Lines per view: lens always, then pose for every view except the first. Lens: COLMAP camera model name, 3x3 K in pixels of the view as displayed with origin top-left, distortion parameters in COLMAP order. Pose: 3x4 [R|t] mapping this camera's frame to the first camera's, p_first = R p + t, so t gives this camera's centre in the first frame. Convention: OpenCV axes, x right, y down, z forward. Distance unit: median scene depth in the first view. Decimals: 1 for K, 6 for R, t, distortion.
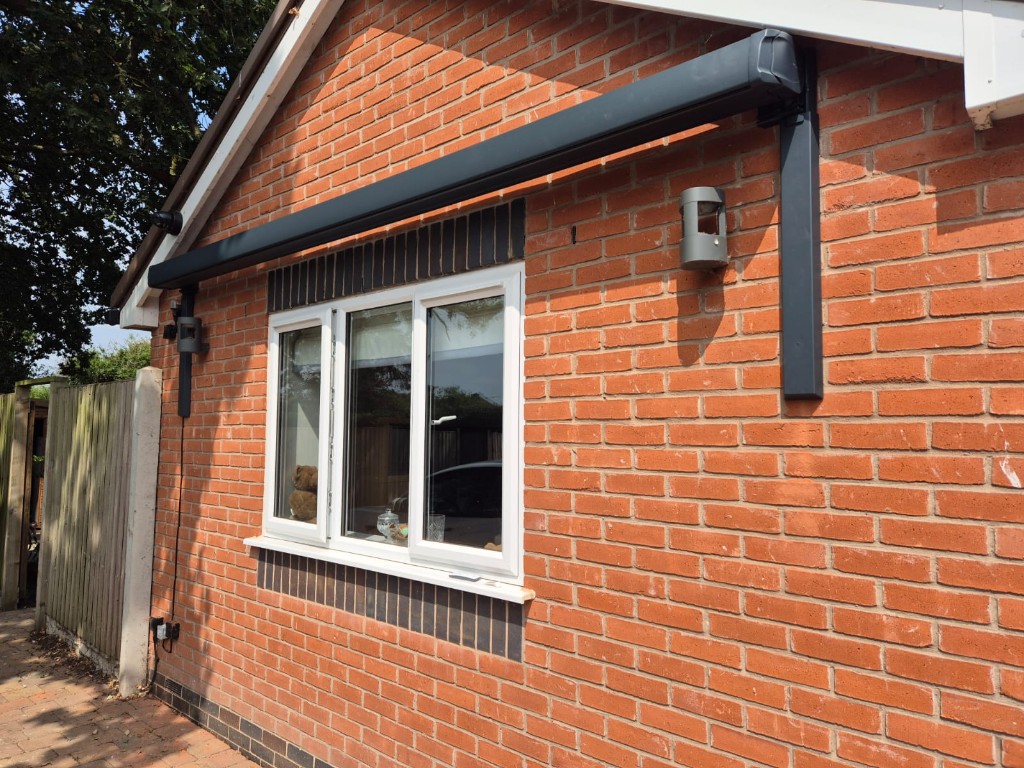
lens RADIAL K [[692.6, 0, 503.2], [0, 692.6, 383.0], [0, 0, 1]] dist [0.045496, -0.041056]
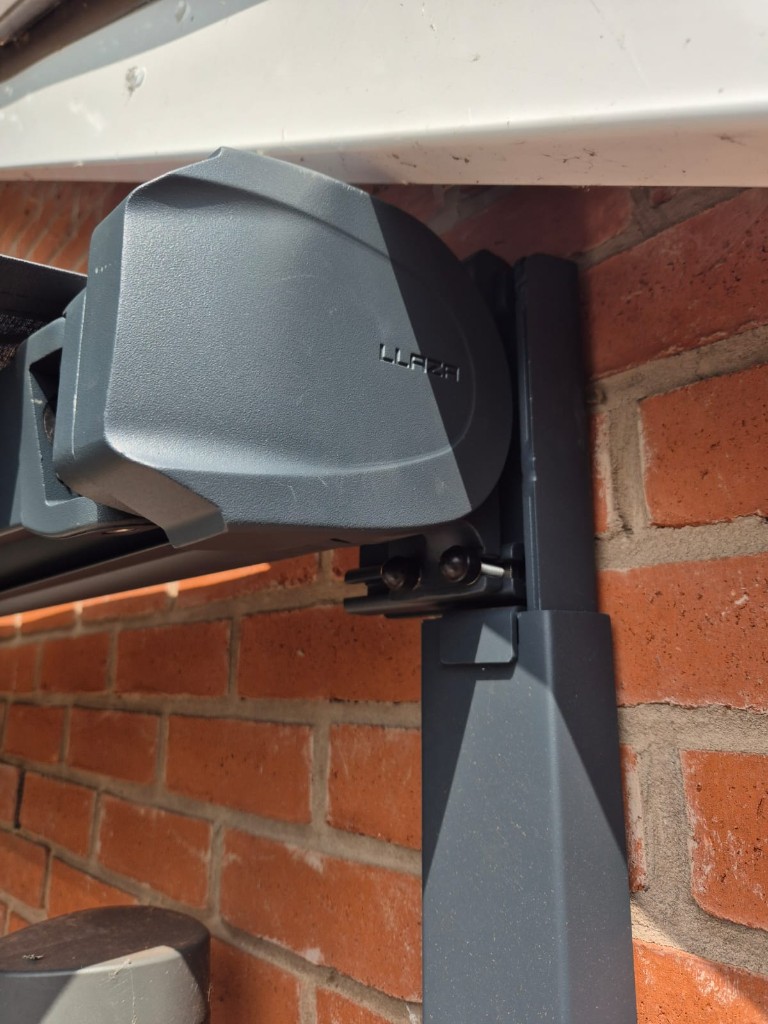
lens RADIAL K [[728.2, 0, 381.8], [0, 728.2, 495.1], [0, 0, 1]] dist [0.046675, -0.046647]
pose [[0.992961, -0.031724, -0.114114, 0.415905], [0.013108, 0.986979, -0.160316, -0.383741], [0.117714, 0.157692, 0.980447, 0.812599]]
